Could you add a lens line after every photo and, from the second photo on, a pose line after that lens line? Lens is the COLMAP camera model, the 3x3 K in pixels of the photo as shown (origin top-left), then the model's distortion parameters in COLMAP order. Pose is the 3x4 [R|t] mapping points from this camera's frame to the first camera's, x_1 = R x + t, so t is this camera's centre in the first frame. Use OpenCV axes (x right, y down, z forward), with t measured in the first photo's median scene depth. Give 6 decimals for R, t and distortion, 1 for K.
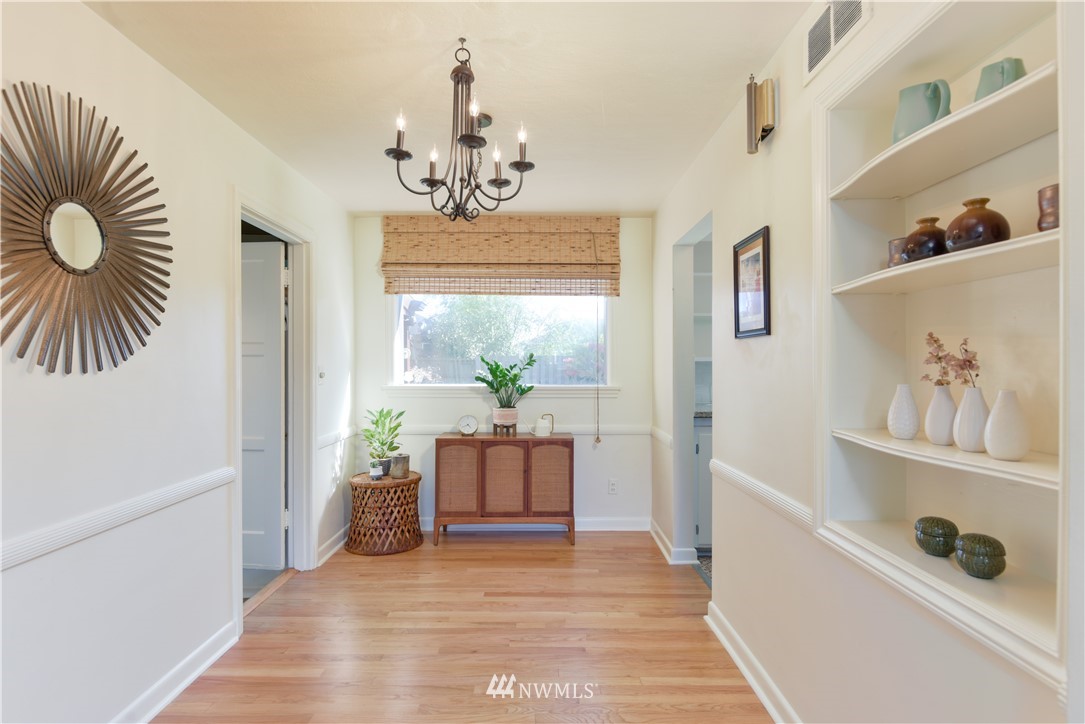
lens RADIAL K [[543.8, 0, 547.5], [0, 543.8, 361.6], [0, 0, 1]] dist [-0.005719, -0.000780]
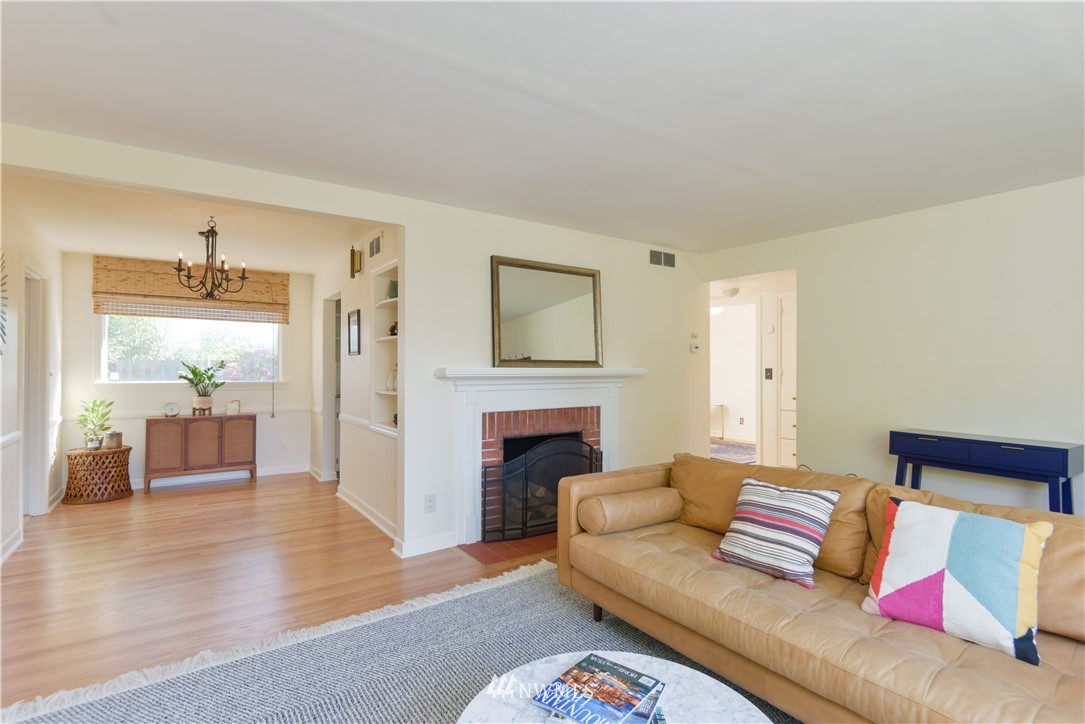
lens RADIAL K [[519.8, 0, 546.7], [0, 519.8, 362.9], [0, 0, 1]] dist [0.000475, -0.000640]
pose [[0.825943, 0.006787, 0.563713, -0.106340], [-0.003088, 0.999967, -0.007516, 0.001008], [-0.563745, 0.004467, 0.825937, -0.713806]]
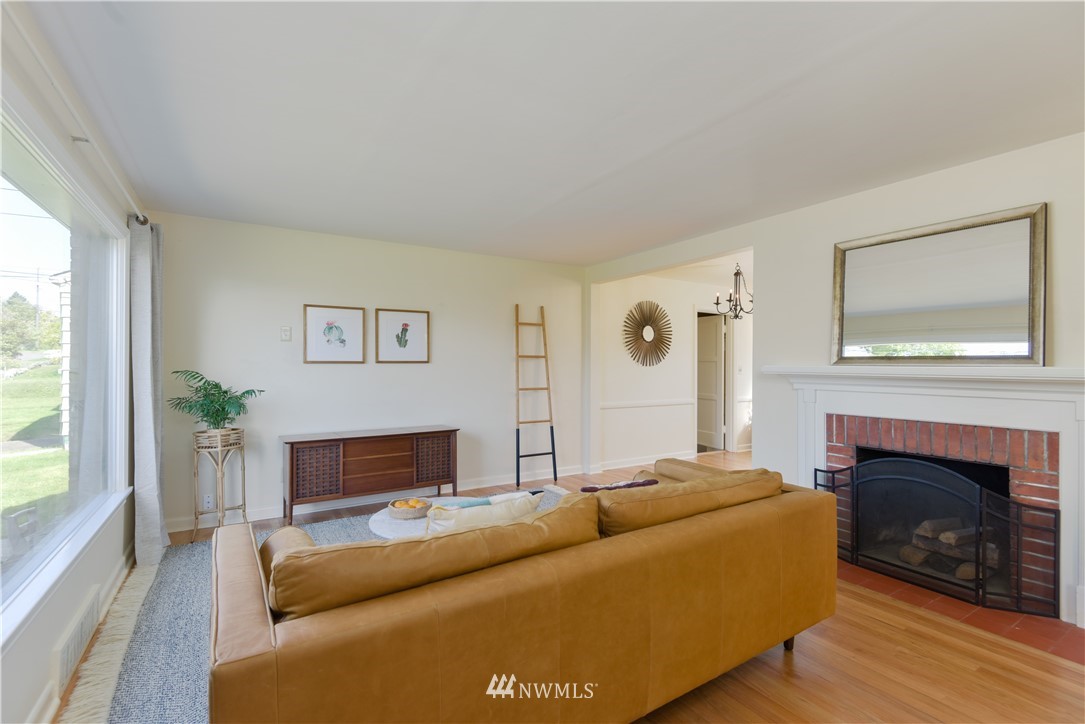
lens RADIAL K [[497.1, 0, 545.2], [0, 497.1, 365.9], [0, 0, 1]] dist [-0.002981, -0.000267]
pose [[0.532711, 0.007573, -0.846264, 0.834119], [-0.003779, 0.999971, 0.006570, -0.001344], [0.846289, -0.000302, 0.532724, -0.734431]]
